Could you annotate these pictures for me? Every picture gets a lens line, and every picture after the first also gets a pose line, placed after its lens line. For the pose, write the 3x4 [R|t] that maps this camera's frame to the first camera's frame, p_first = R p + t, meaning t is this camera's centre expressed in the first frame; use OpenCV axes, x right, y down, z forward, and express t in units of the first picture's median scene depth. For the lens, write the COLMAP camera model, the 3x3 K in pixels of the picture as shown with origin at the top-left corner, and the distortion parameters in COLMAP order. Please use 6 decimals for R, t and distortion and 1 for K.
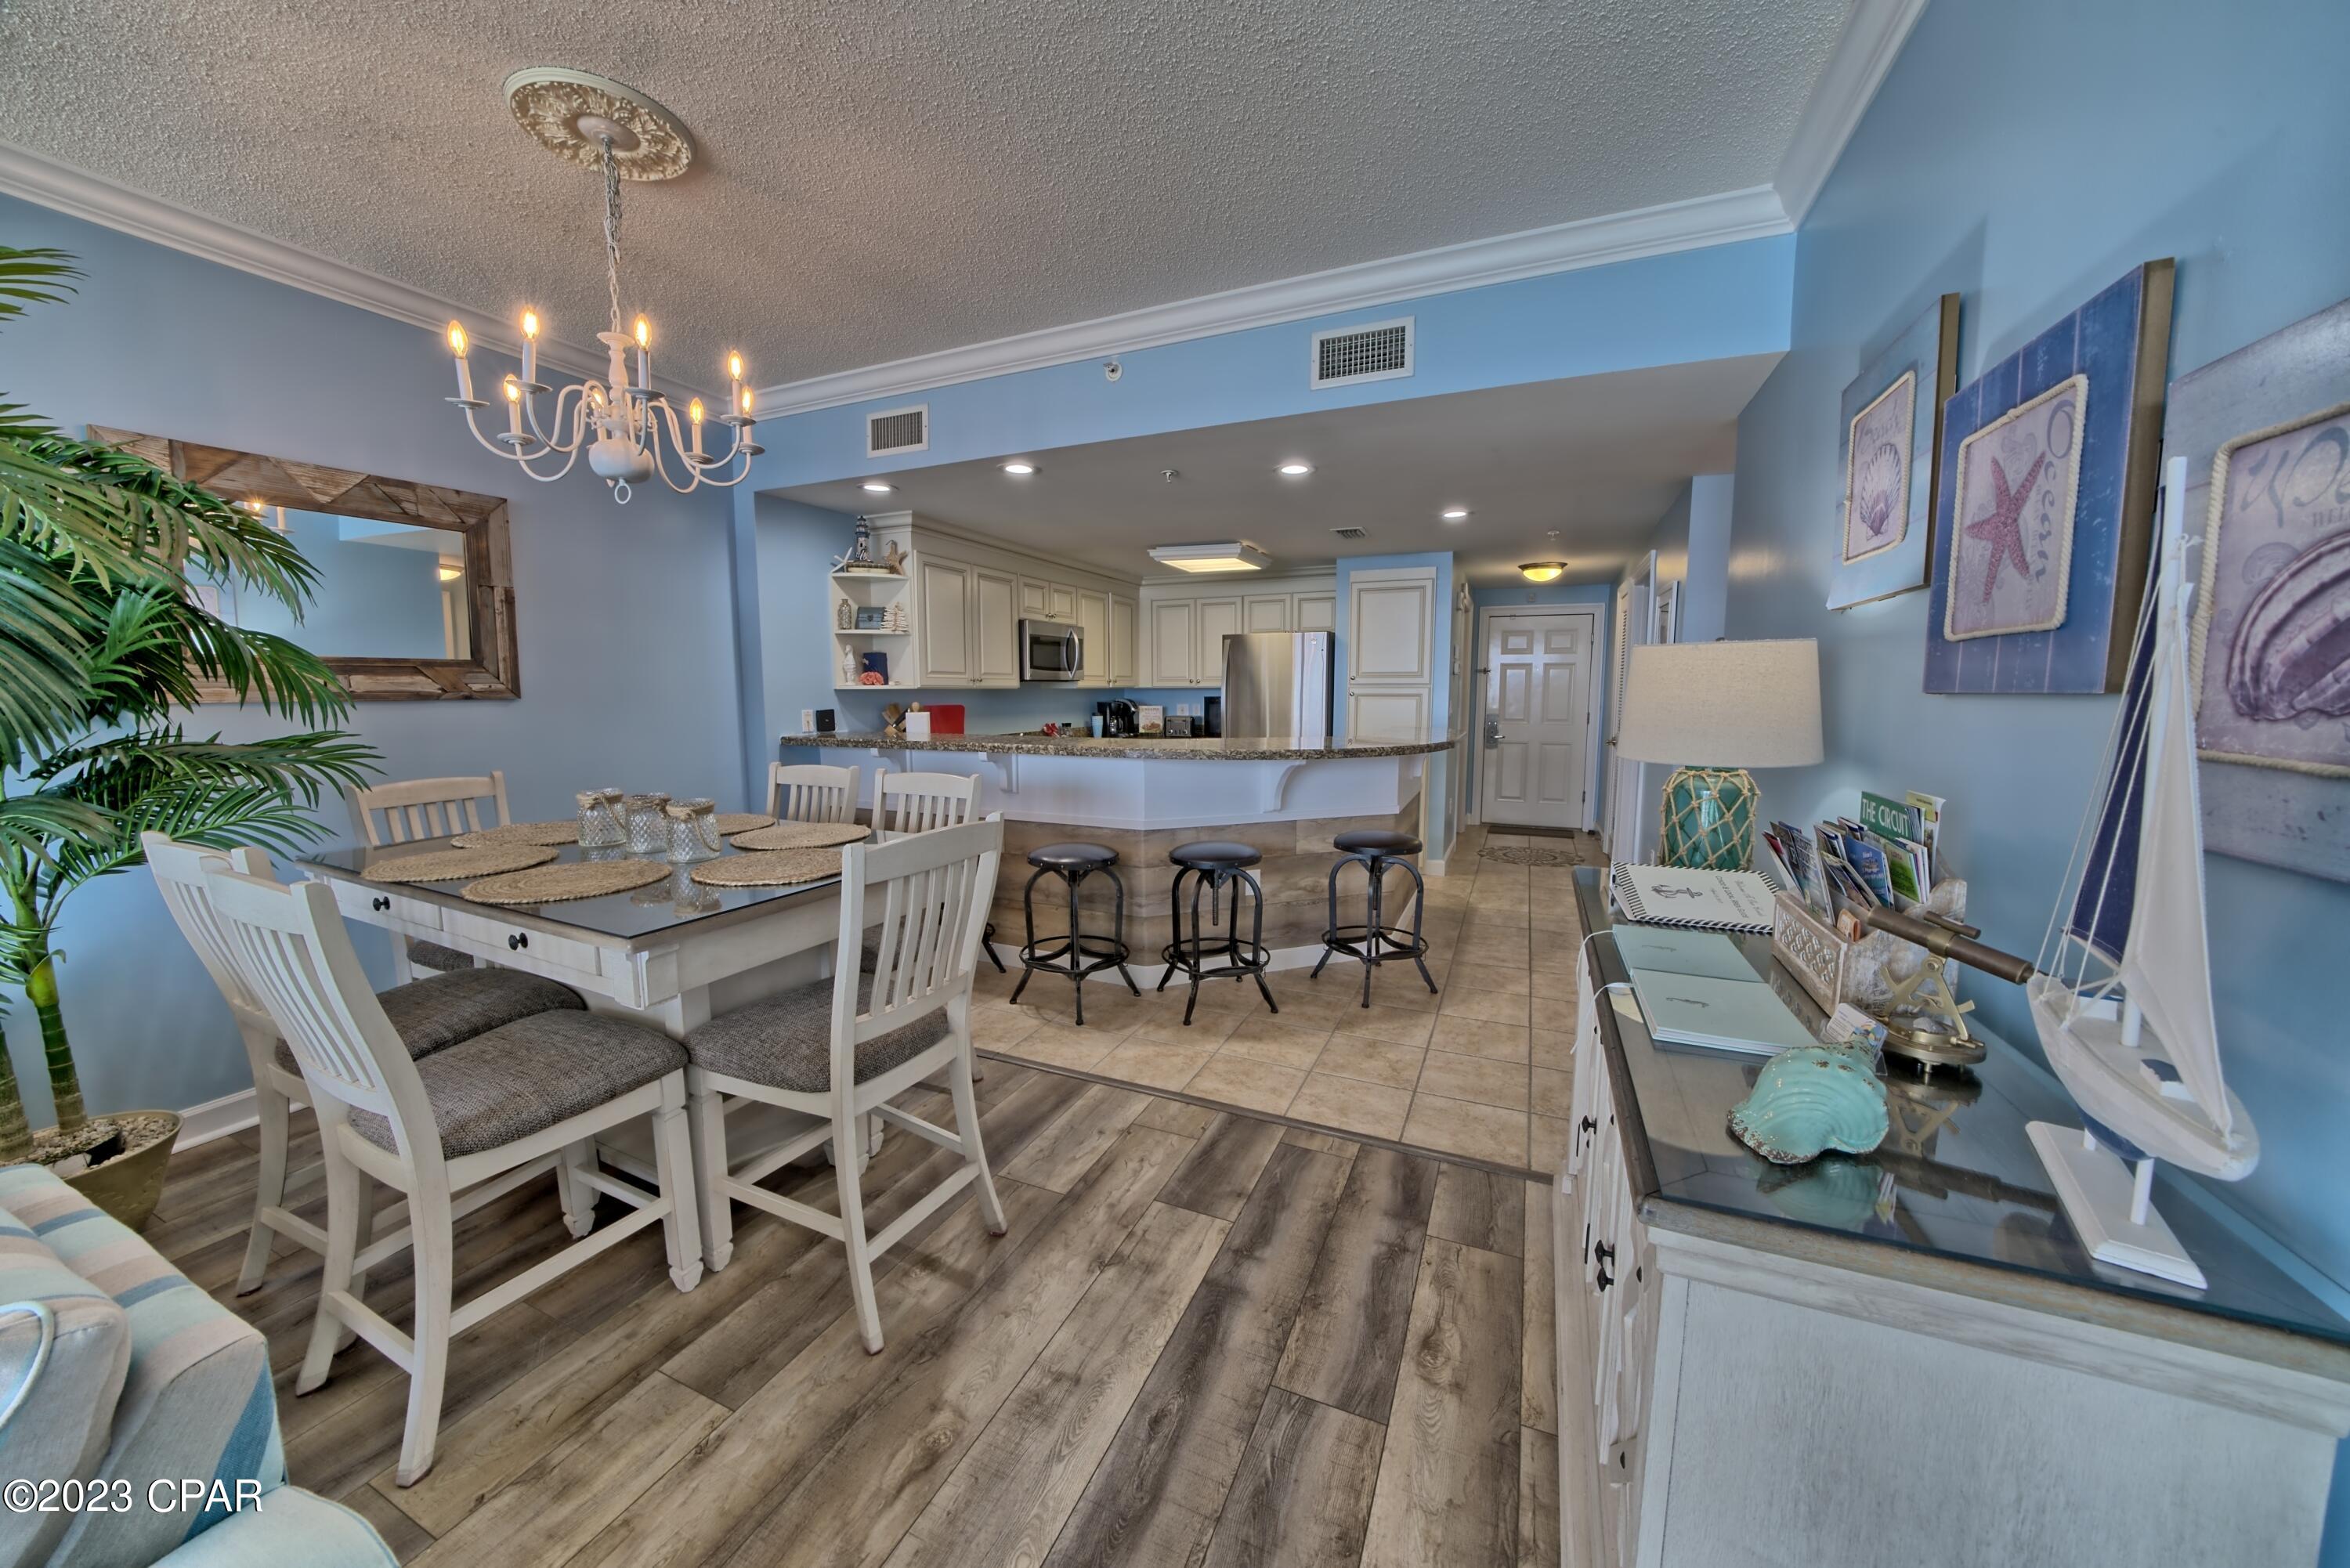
lens RADIAL K [[808.3, 0, 1173.9], [0, 808.3, 778.1], [0, 0, 1]] dist [-0.025073, 0.001907]
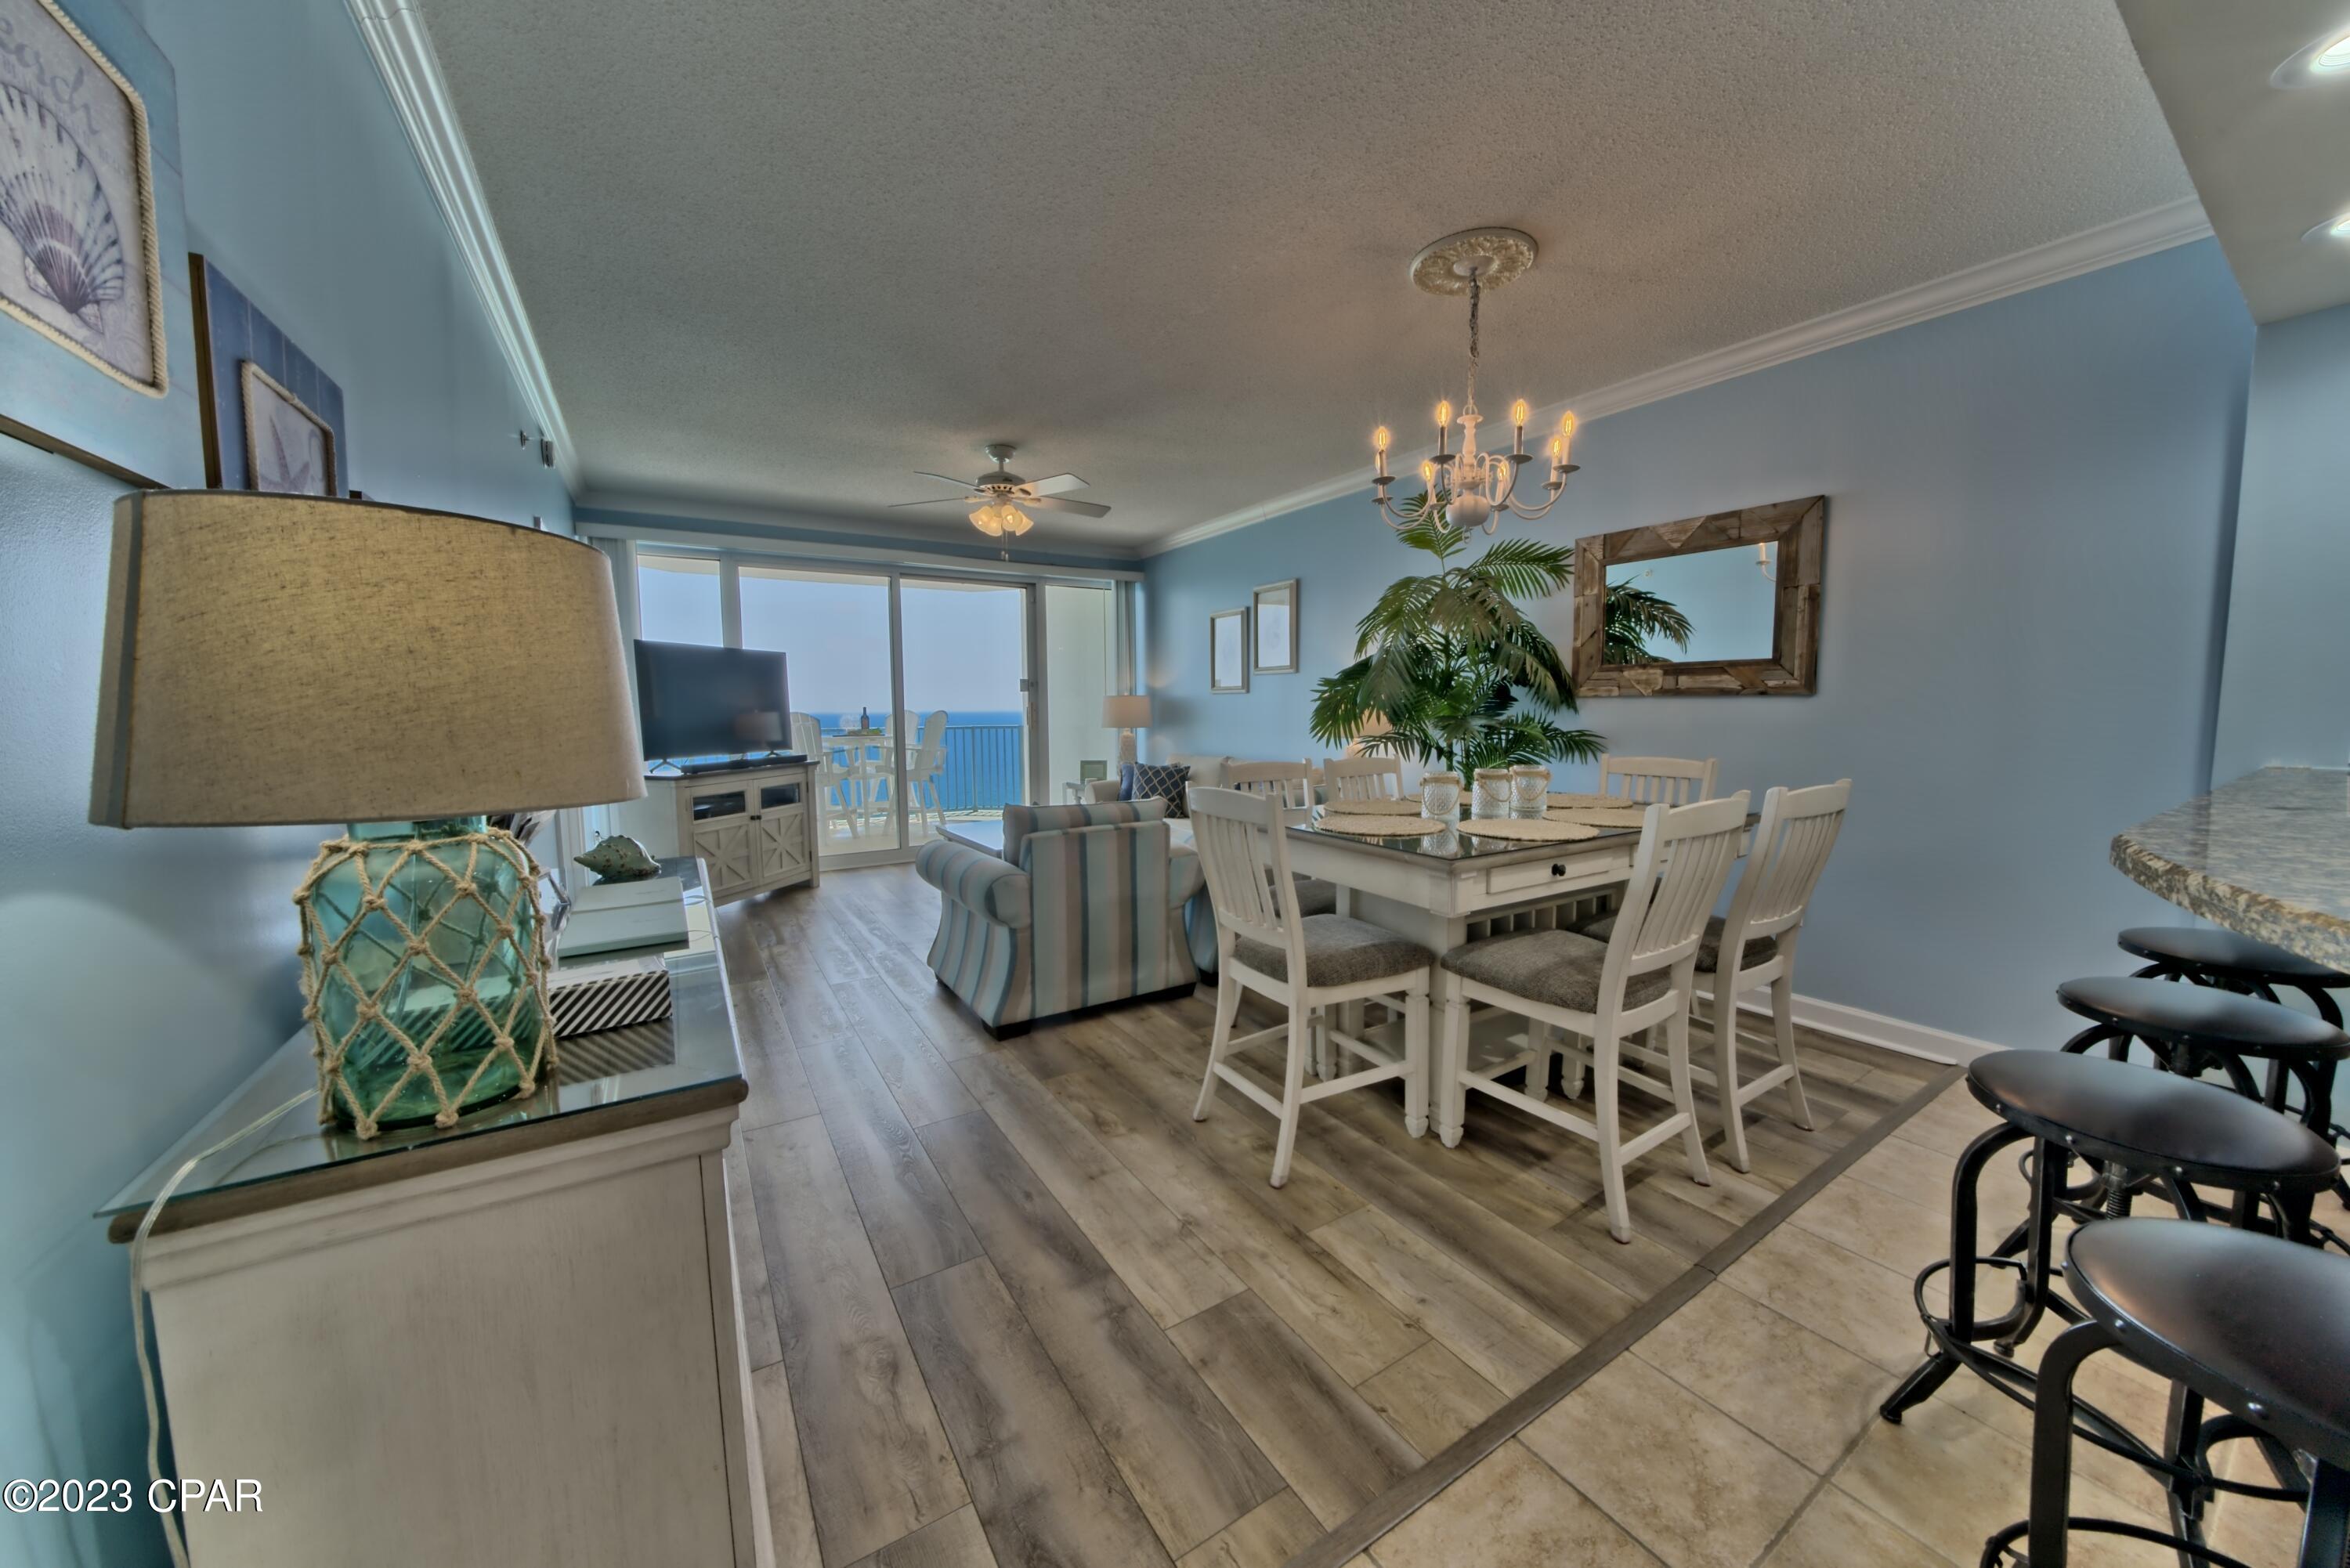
lens RADIAL K [[808.3, 0, 1173.9], [0, 808.3, 778.1], [0, 0, 1]] dist [-0.025073, 0.001907]
pose [[-0.562469, 0.077534, -0.823175, 0.588574], [-0.085219, 0.984855, 0.150992, -0.101332], [0.822415, 0.155078, -0.547343, 1.161409]]
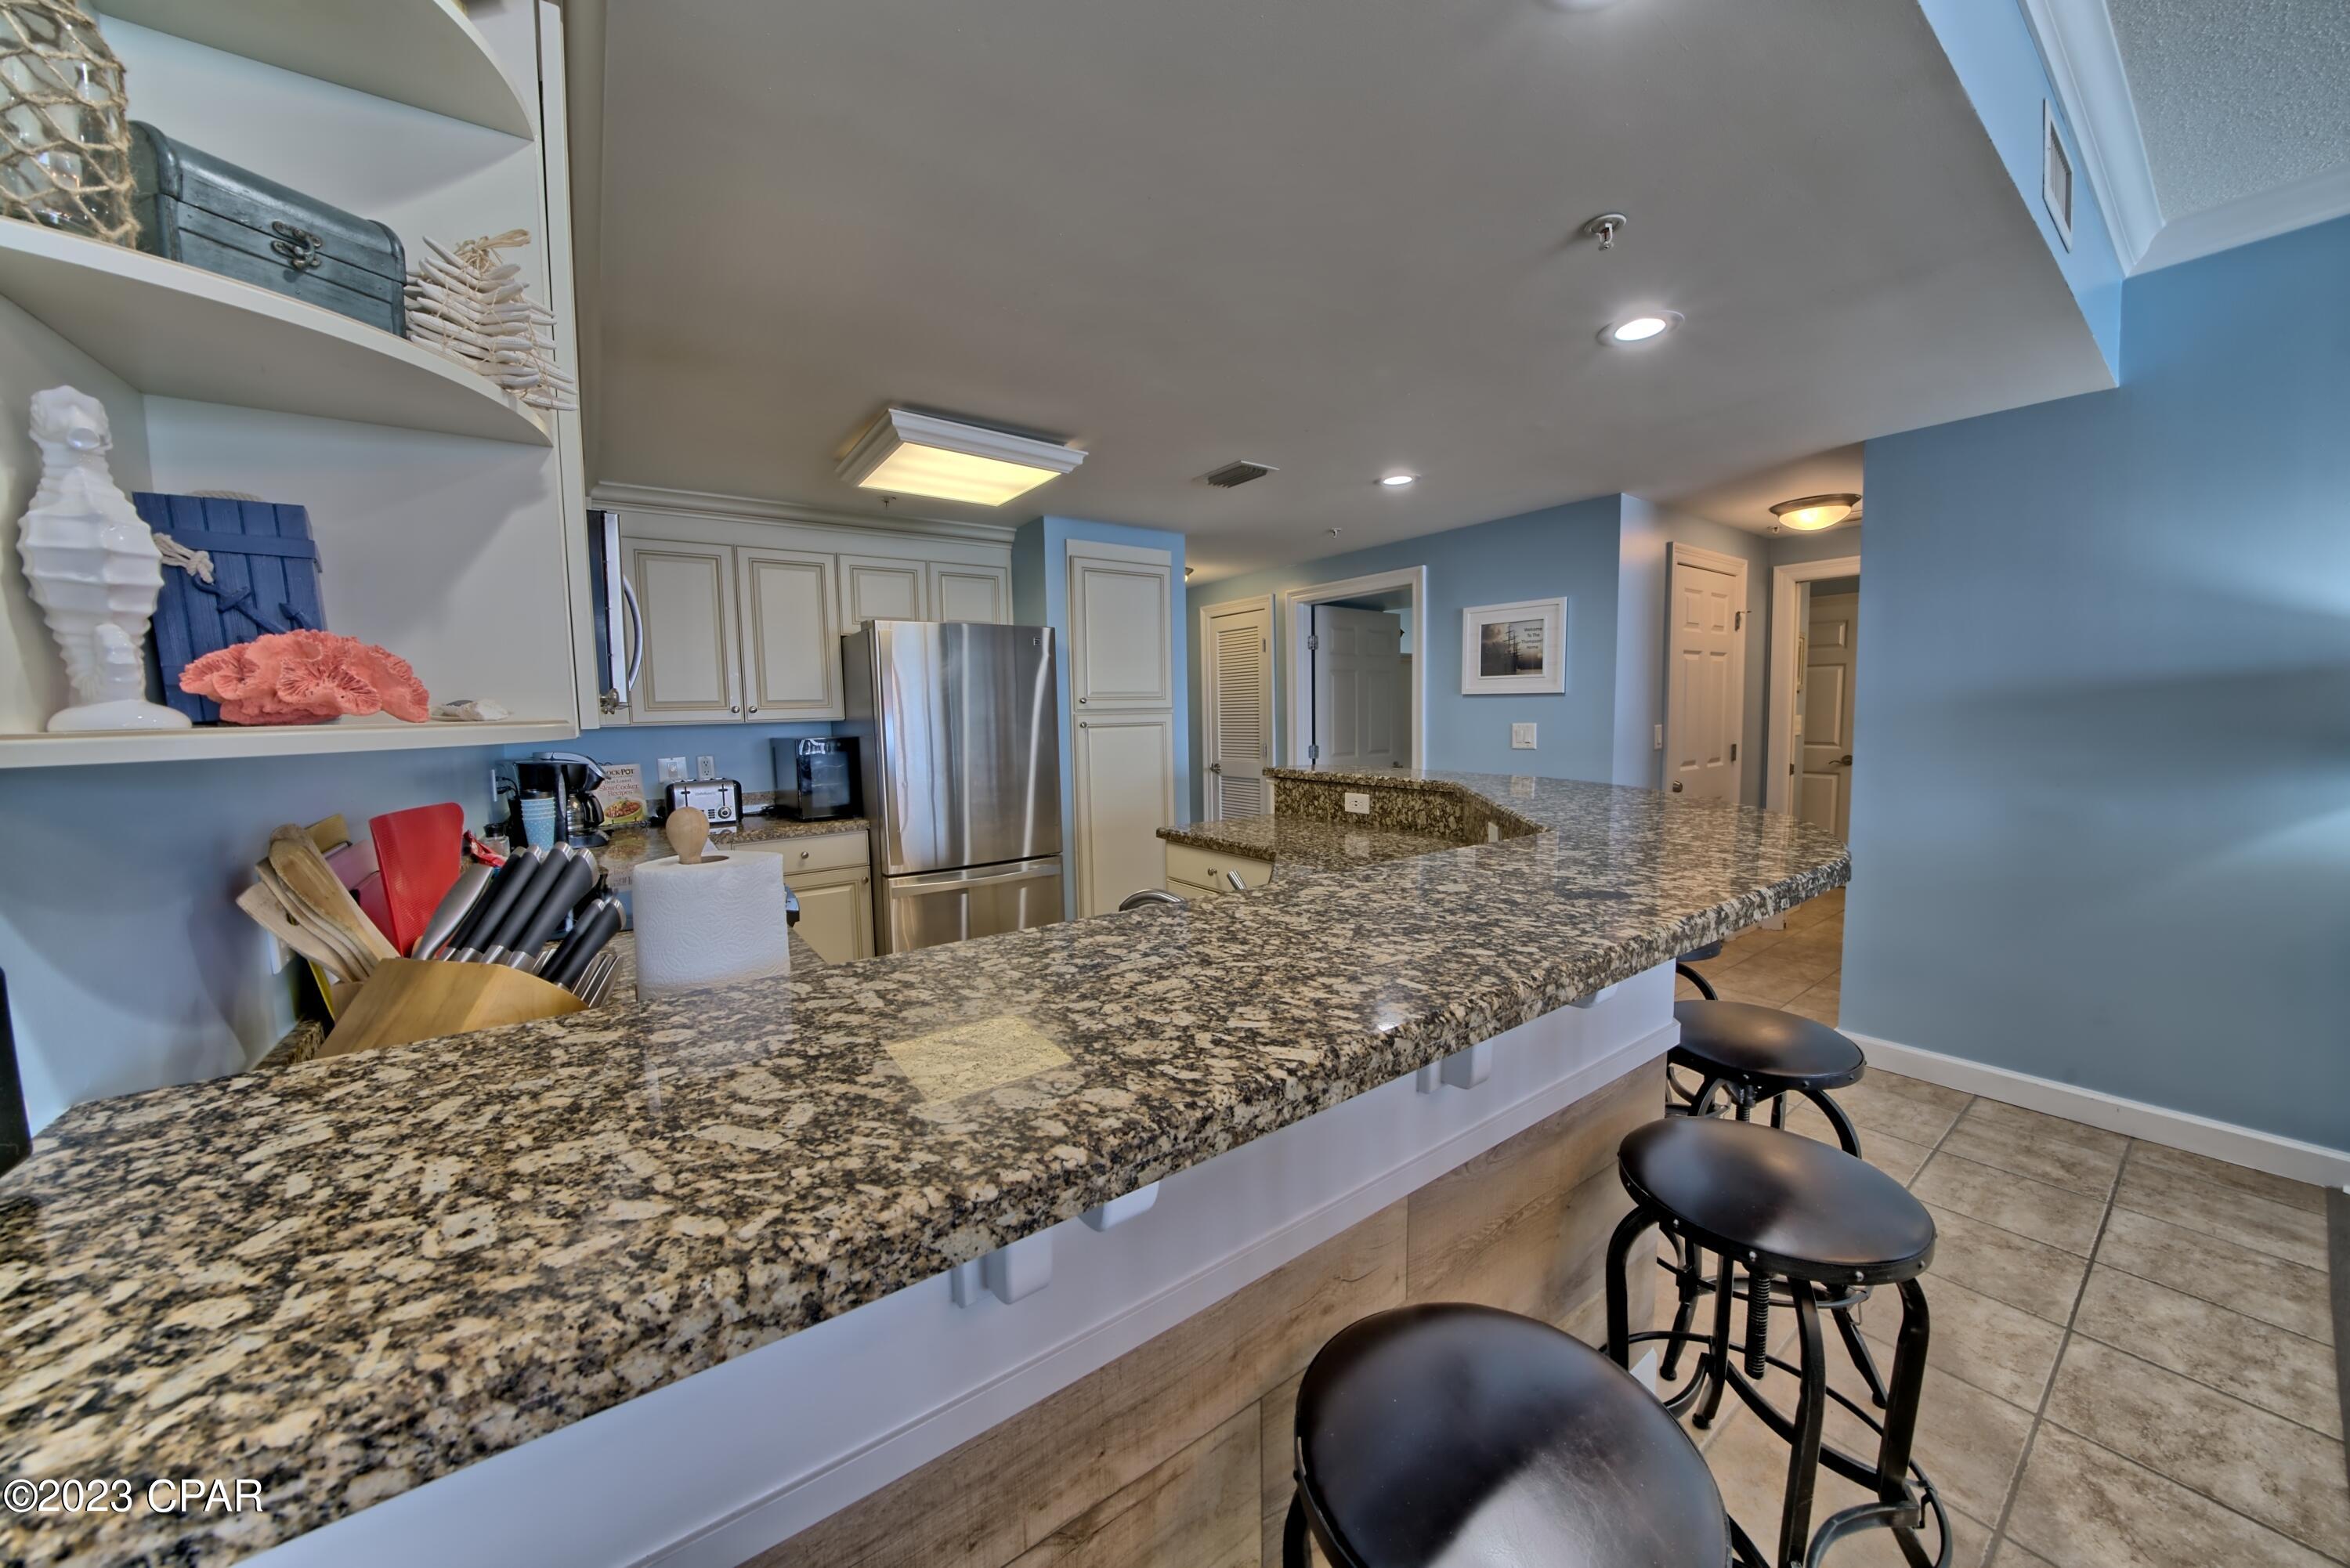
lens RADIAL K [[808.3, 0, 1173.9], [0, 808.3, 778.1], [0, 0, 1]] dist [-0.025073, 0.001907]
pose [[0.510068, -0.081203, 0.856292, -0.776659], [0.115323, 0.993001, 0.025472, -0.171951], [-0.852368, 0.085757, 0.515863, 1.488828]]
